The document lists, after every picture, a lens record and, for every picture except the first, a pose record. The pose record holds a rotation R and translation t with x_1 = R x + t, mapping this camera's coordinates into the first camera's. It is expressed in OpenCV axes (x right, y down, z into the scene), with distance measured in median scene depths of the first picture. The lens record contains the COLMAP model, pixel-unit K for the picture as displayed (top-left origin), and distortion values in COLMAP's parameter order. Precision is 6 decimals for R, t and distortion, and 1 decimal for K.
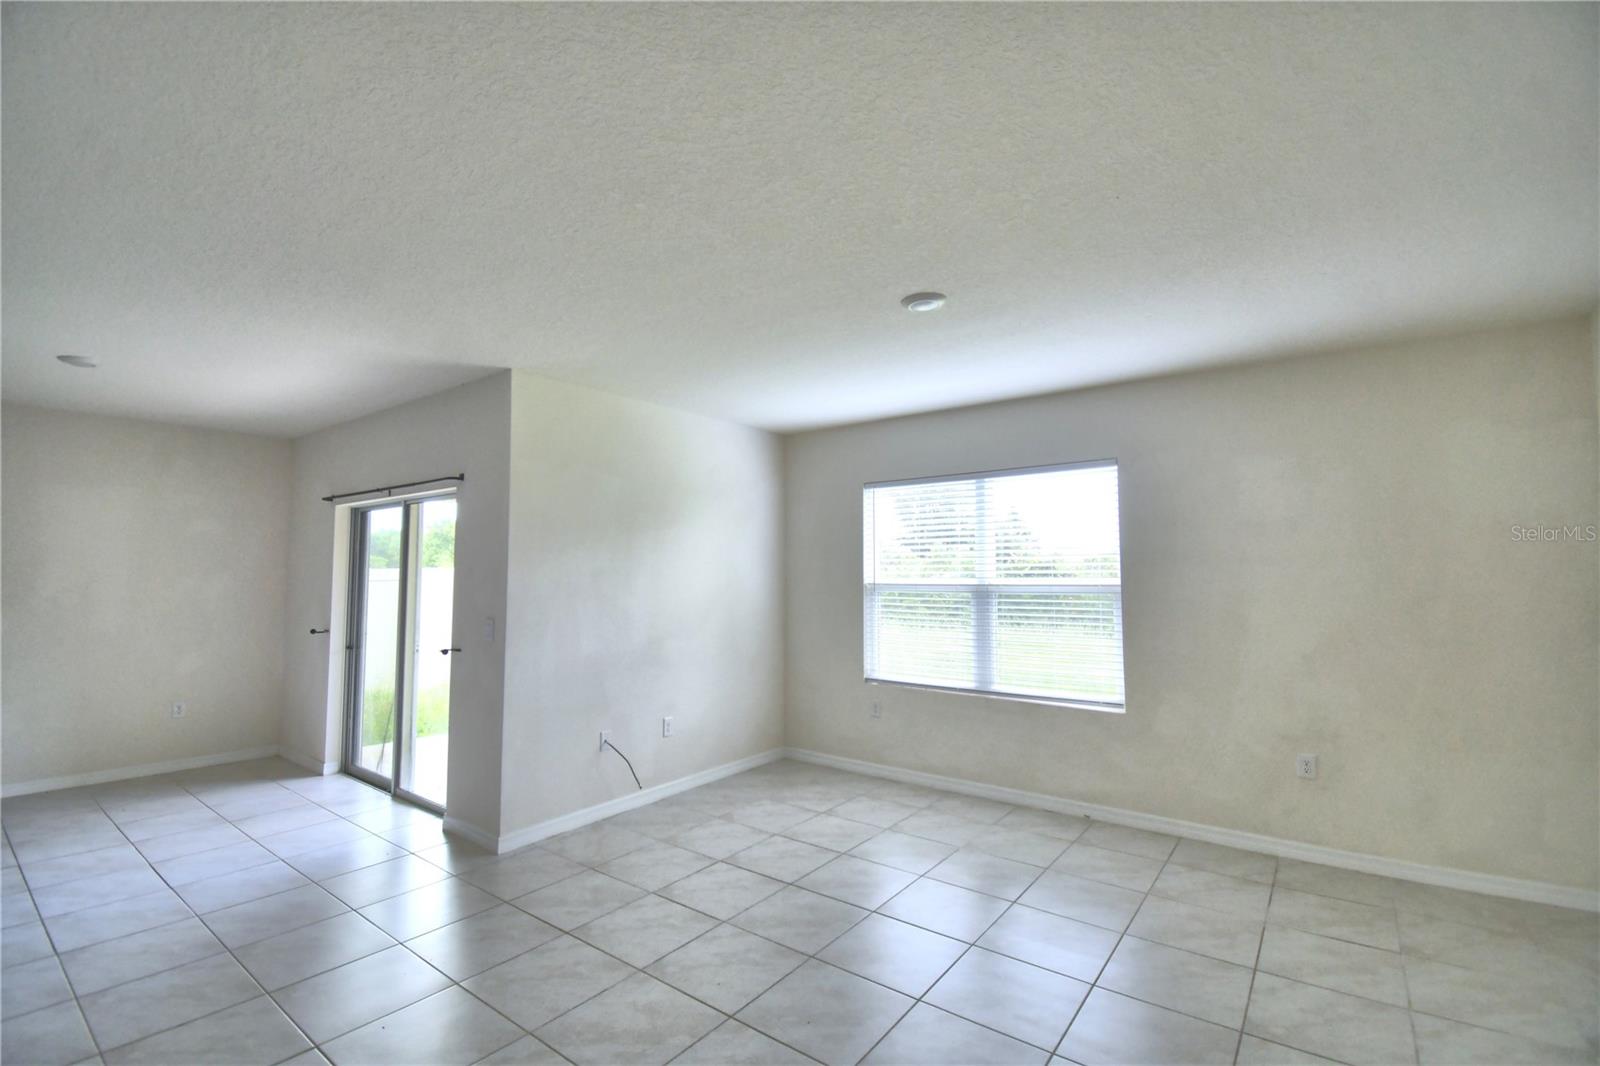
lens RADIAL K [[704.9, 0, 800.0], [0, 704.9, 533.0], [0, 0, 1]] dist [0.003815, -0.019234]
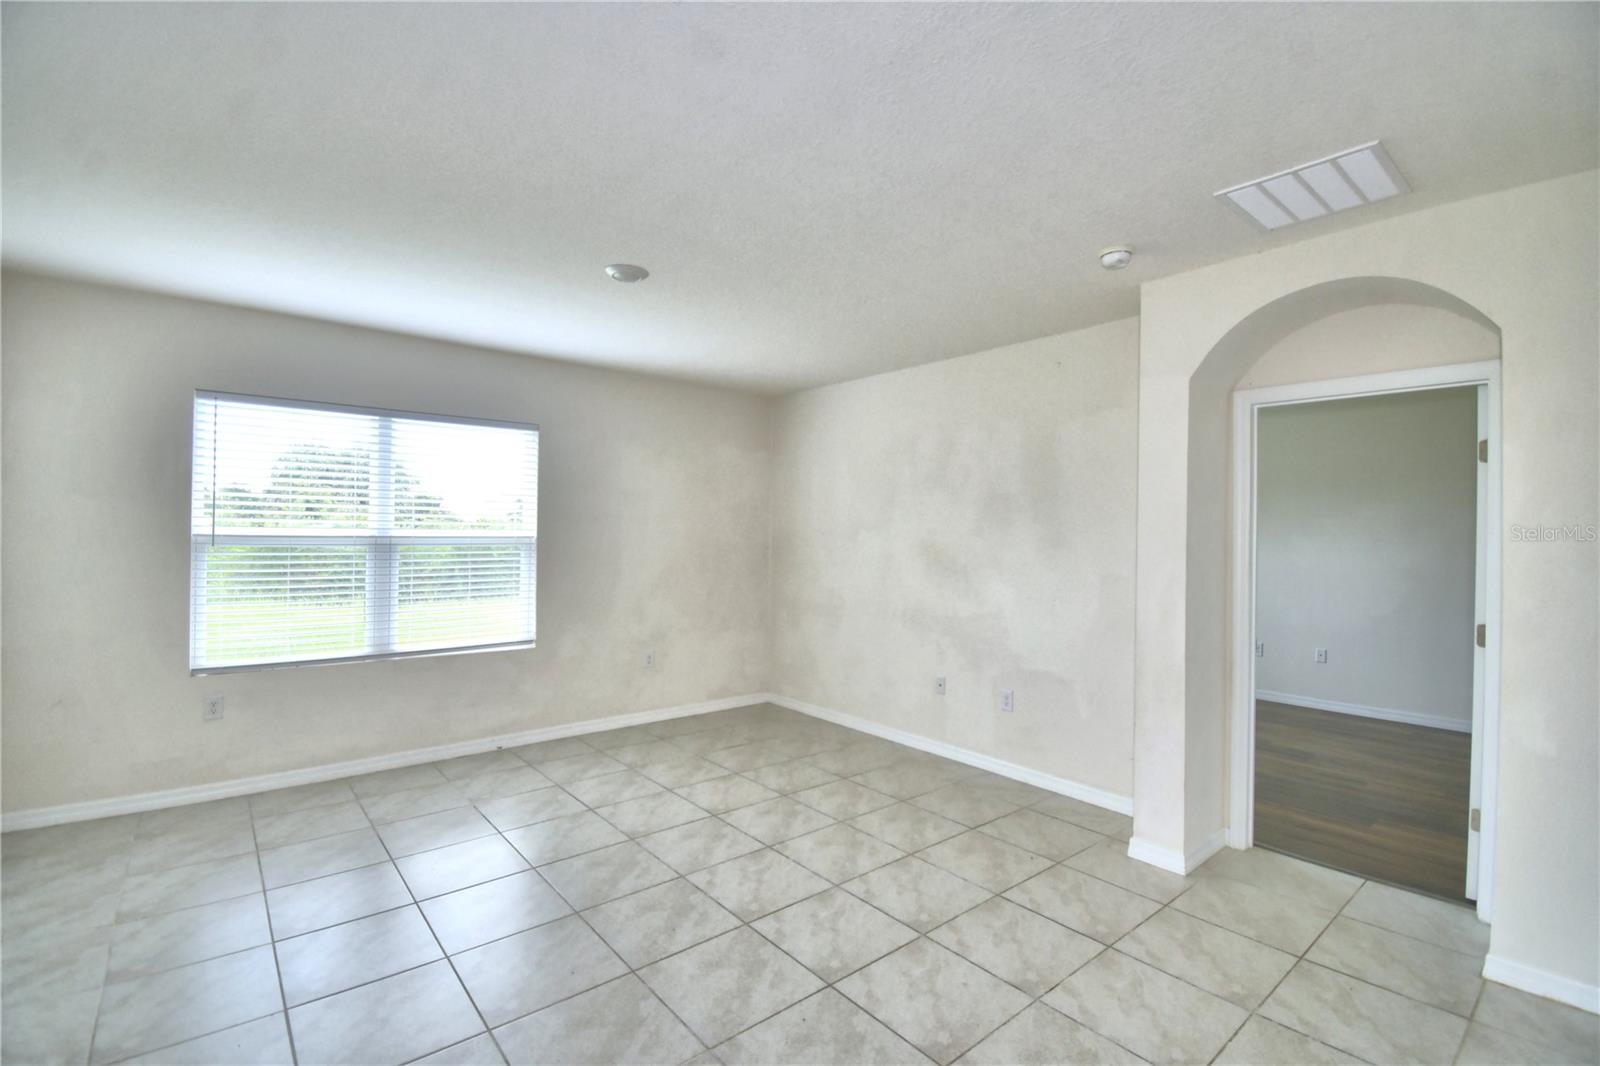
lens RADIAL K [[704.9, 0, 800.0], [0, 704.9, 533.0], [0, 0, 1]] dist [0.003815, -0.019234]
pose [[0.212396, 0.003219, 0.977178, -0.565673], [-0.073183, 0.997239, 0.012622, 0.021369], [-0.974439, -0.074193, 0.212045, 0.336084]]
